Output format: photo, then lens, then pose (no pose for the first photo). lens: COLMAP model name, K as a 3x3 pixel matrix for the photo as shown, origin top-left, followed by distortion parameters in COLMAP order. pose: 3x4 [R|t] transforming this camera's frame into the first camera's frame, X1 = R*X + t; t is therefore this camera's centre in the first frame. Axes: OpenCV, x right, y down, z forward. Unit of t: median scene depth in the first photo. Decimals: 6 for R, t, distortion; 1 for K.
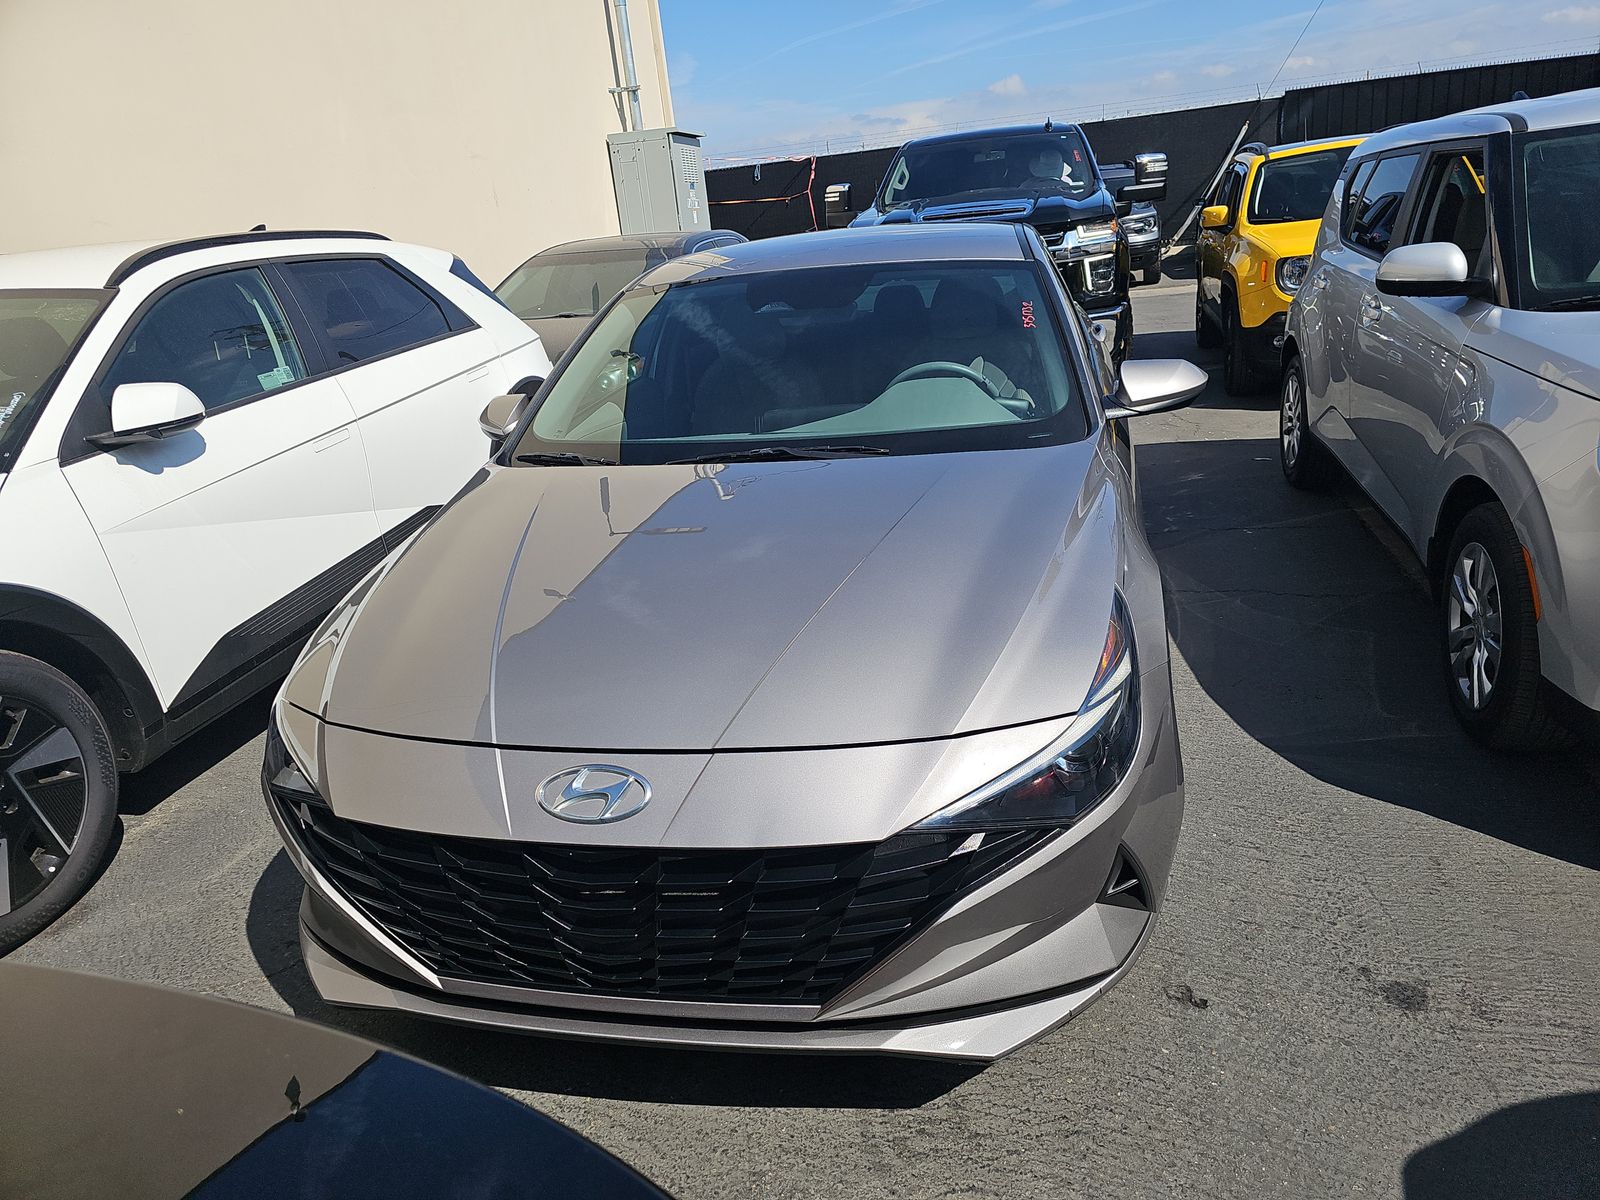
lens RADIAL K [[1074.7, 0, 806.2], [0, 1074.7, 607.6], [0, 0, 1]] dist [0.048572, -0.055689]
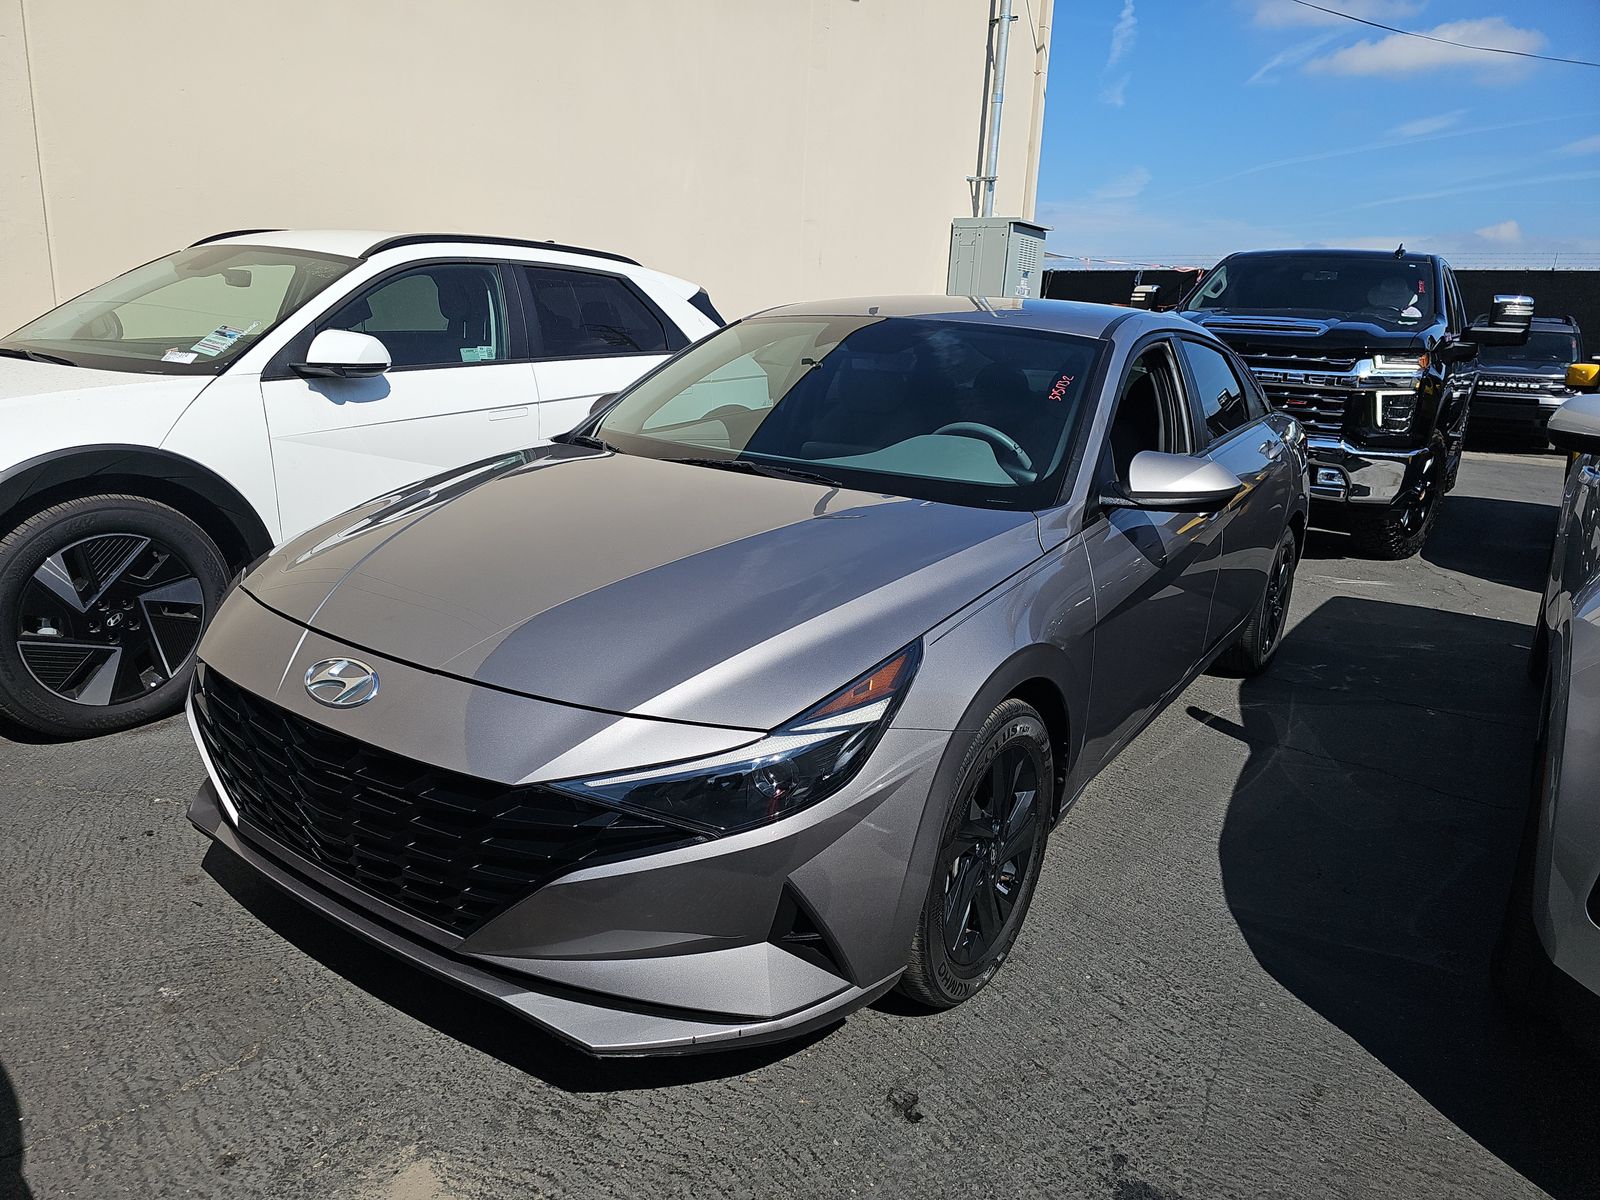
lens RADIAL K [[1075.0, 0, 795.3], [0, 1075.0, 590.5], [0, 0, 1]] dist [0.040890, -0.042462]
pose [[0.911711, 0.222491, -0.345371, 0.328608], [-0.254407, 0.965836, -0.049383, 0.008745], [0.322584, 0.132888, 0.937166, 0.046400]]
